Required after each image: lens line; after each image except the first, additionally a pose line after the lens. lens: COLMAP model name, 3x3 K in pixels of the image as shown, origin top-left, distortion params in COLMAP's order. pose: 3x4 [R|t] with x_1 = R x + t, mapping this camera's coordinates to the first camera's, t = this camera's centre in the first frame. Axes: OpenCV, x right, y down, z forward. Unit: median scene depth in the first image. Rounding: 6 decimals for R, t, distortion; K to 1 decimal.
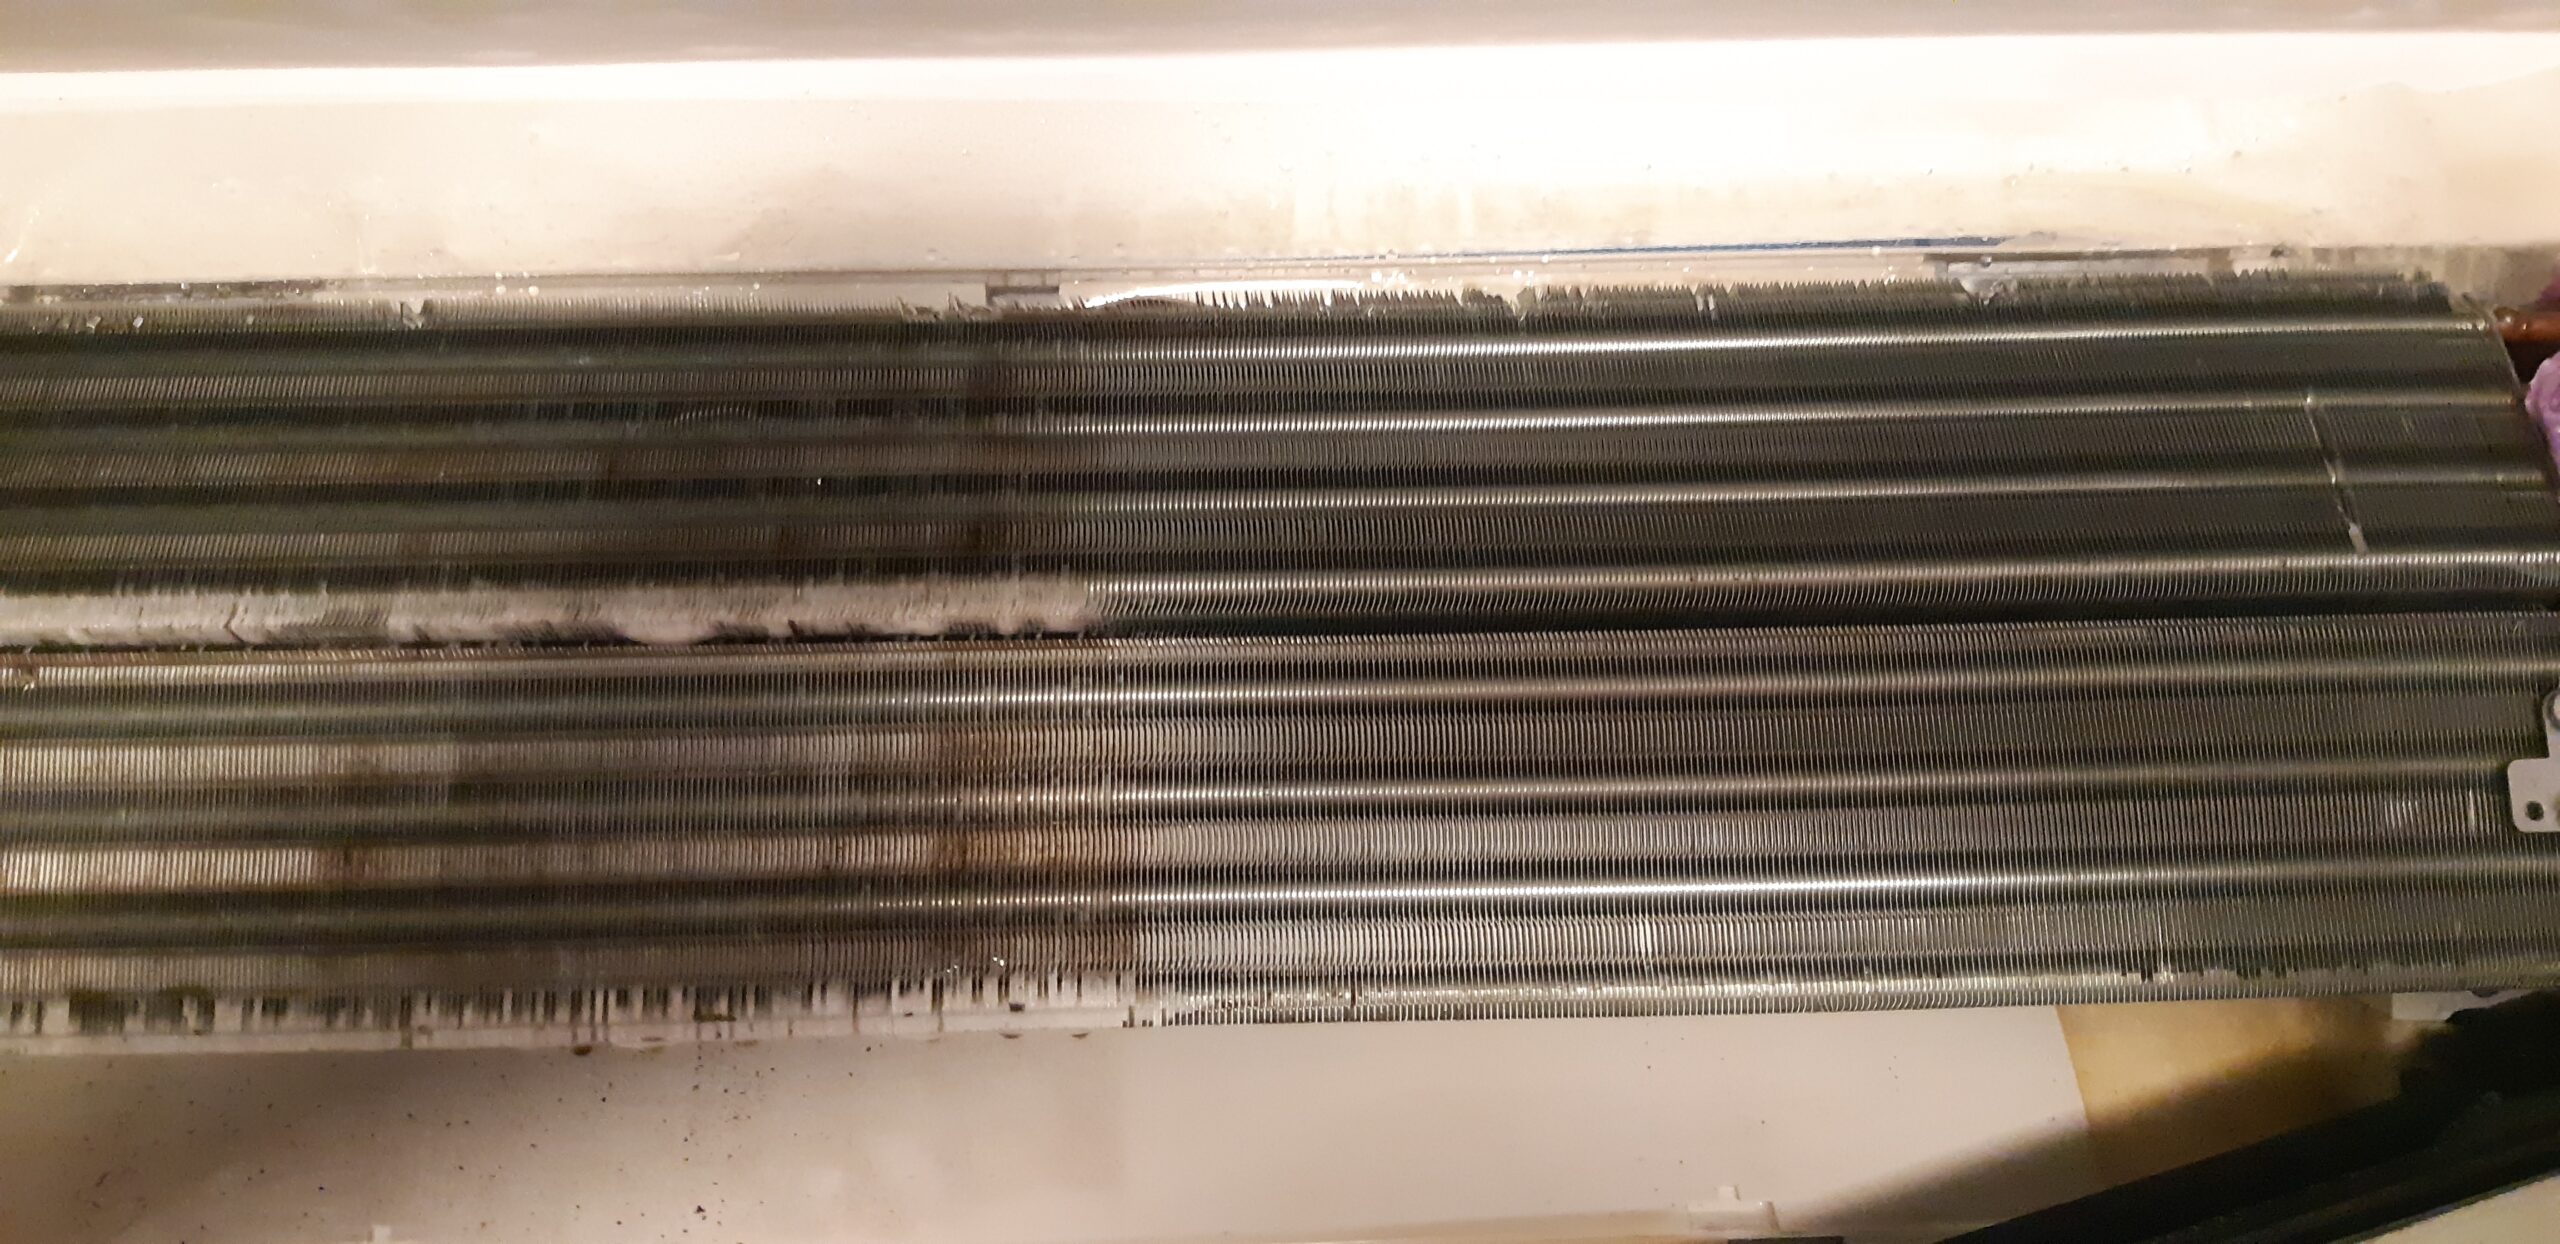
lens RADIAL K [[2016.3, 0, 1274.3], [0, 2016.3, 610.7], [0, 0, 1]] dist [0.070280, -0.169668]
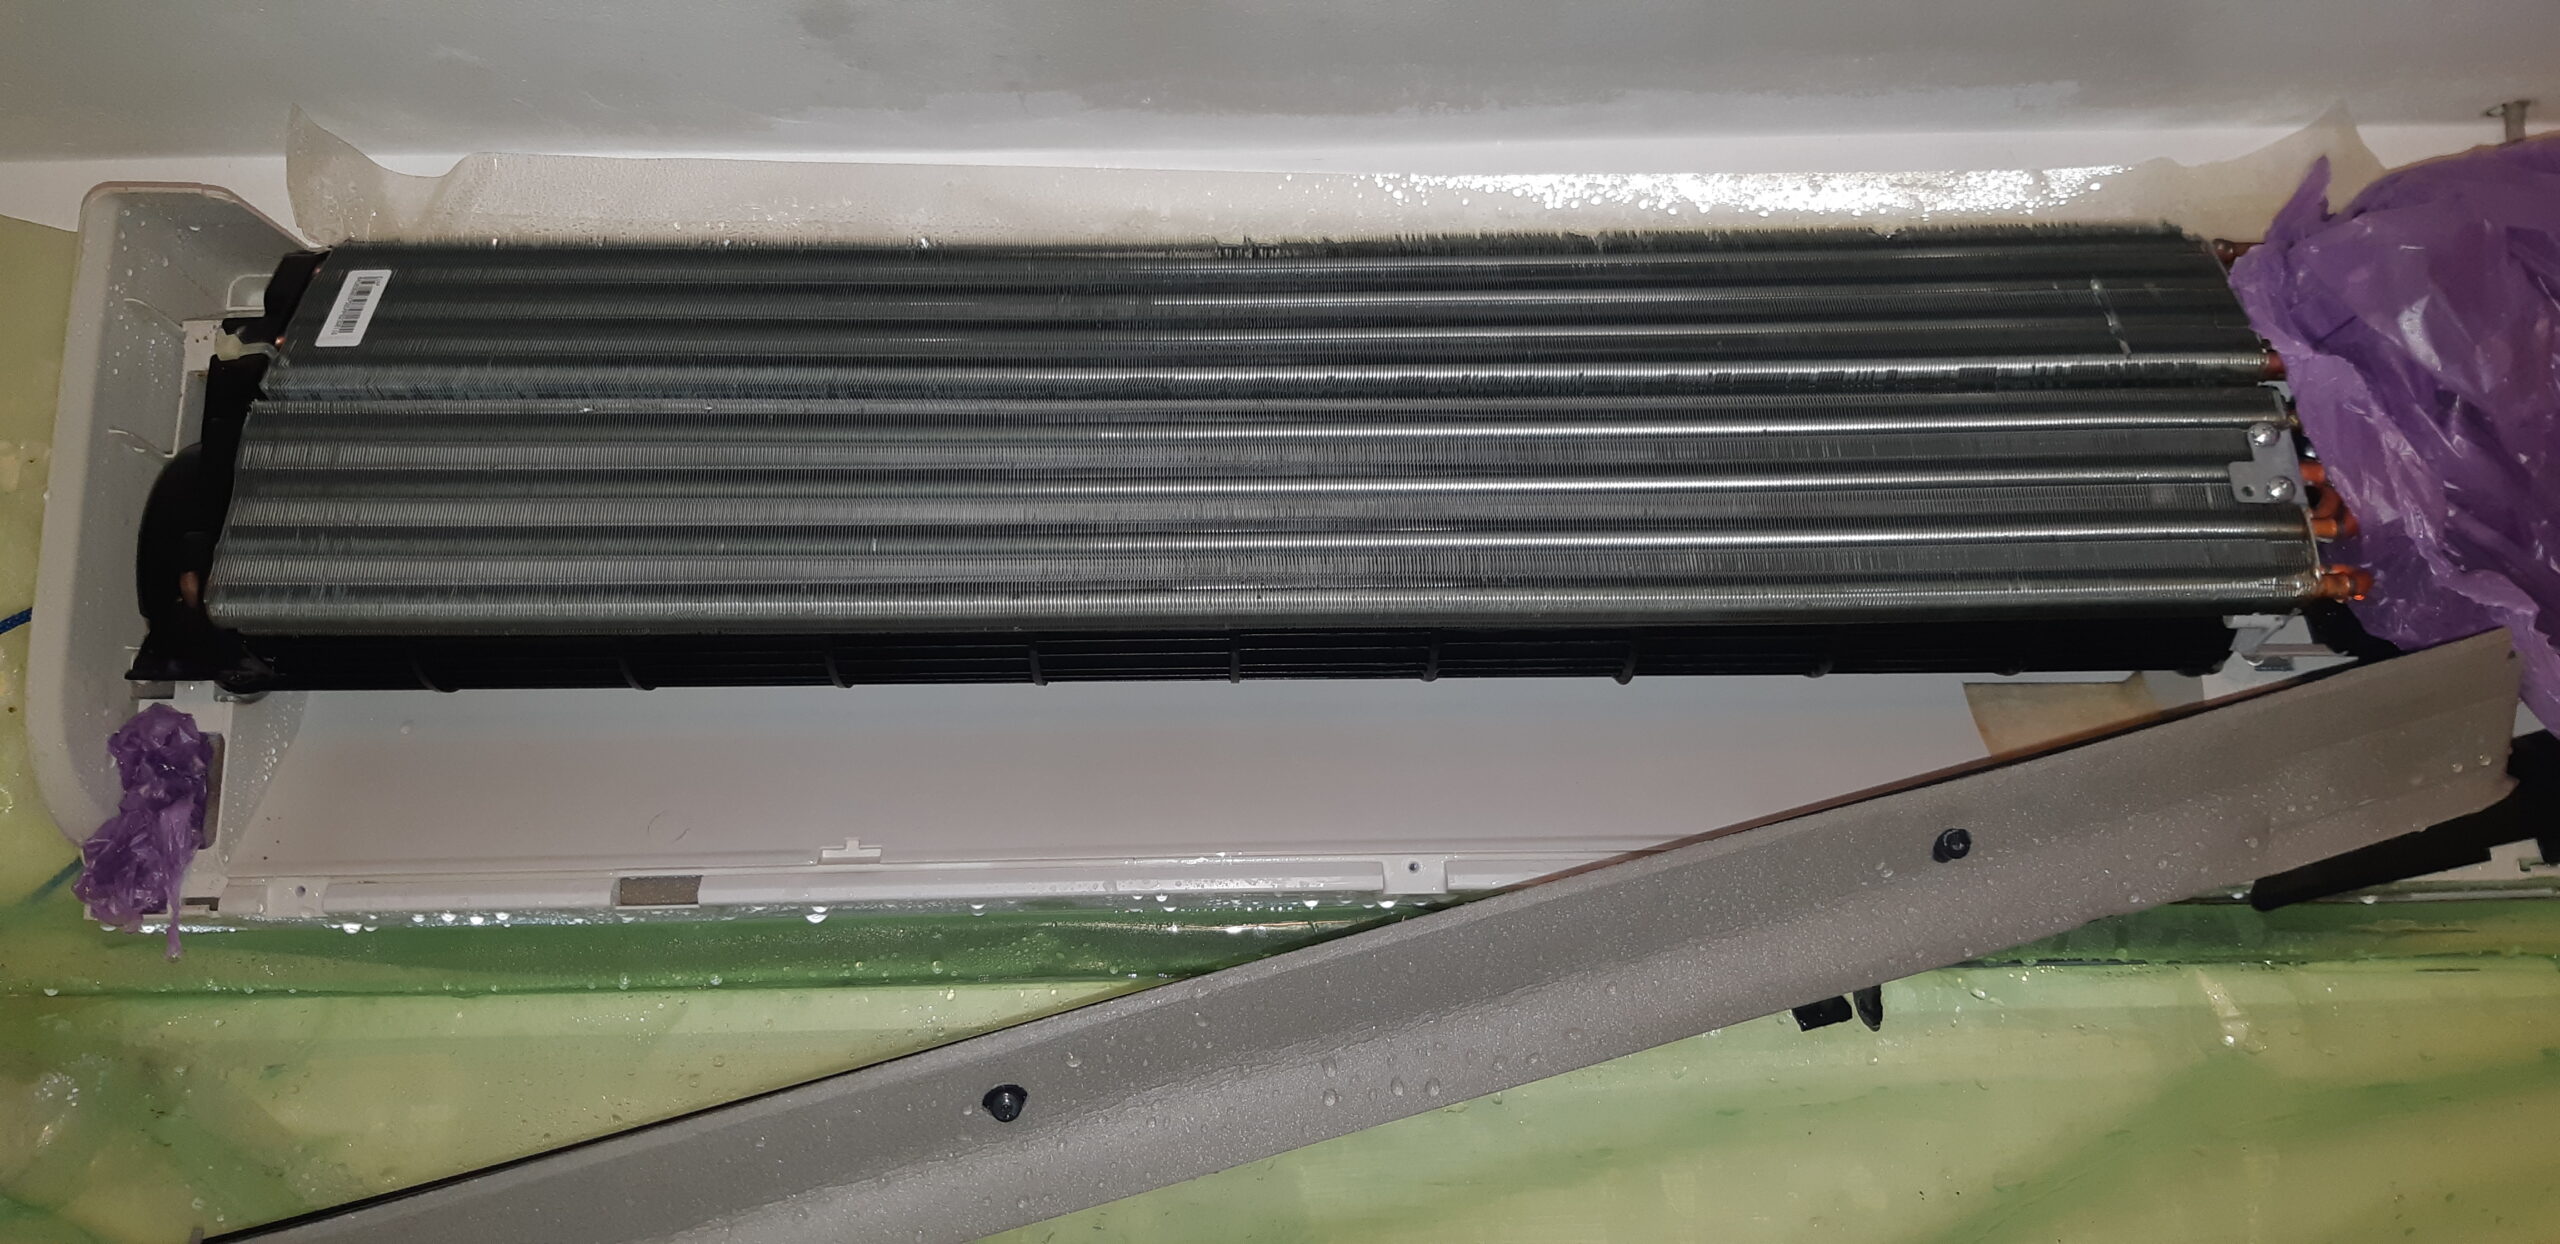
lens RADIAL K [[2016.3, 0, 1274.3], [0, 2016.3, 610.7], [0, 0, 1]] dist [0.070280, -0.169668]
pose [[0.999960, -0.000206, -0.008980, -0.137528], [-0.001864, 0.973219, -0.229872, 0.569349], [0.008787, 0.229880, 0.973179, -0.563287]]
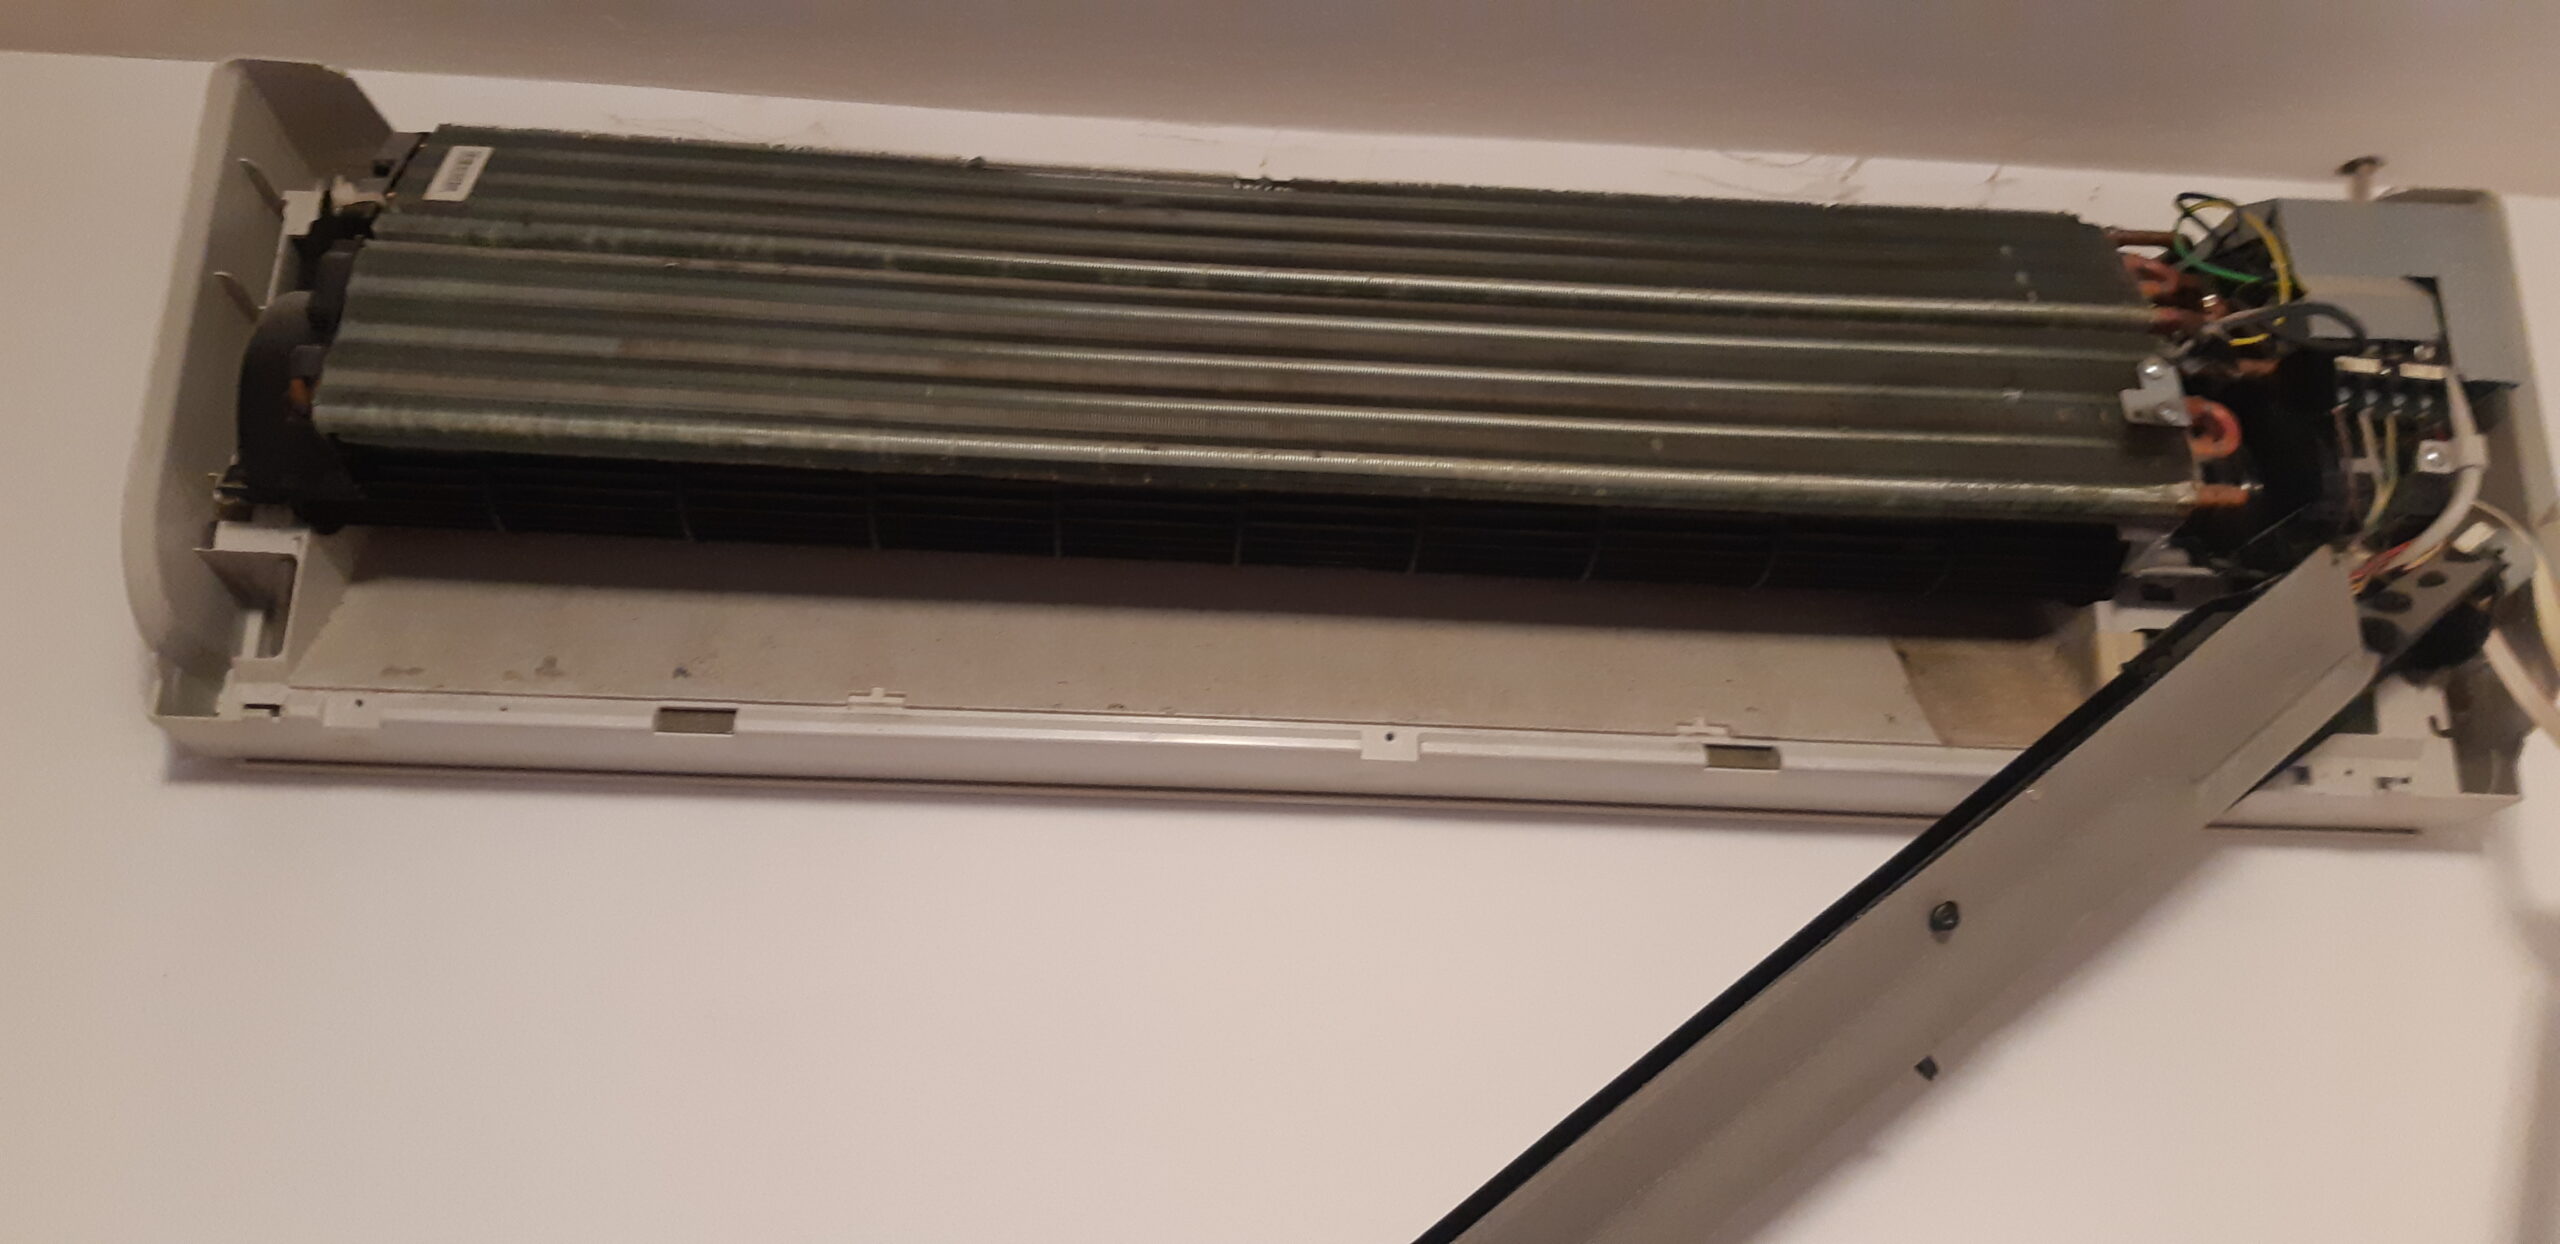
lens RADIAL K [[2016.3, 0, 1274.3], [0, 2016.3, 610.7], [0, 0, 1]] dist [0.070280, -0.169668]
pose [[0.998077, 0.049145, 0.037775, -0.223912], [-0.034345, 0.945779, -0.322989, 0.901012], [-0.051600, 0.321070, 0.945649, -0.658108]]
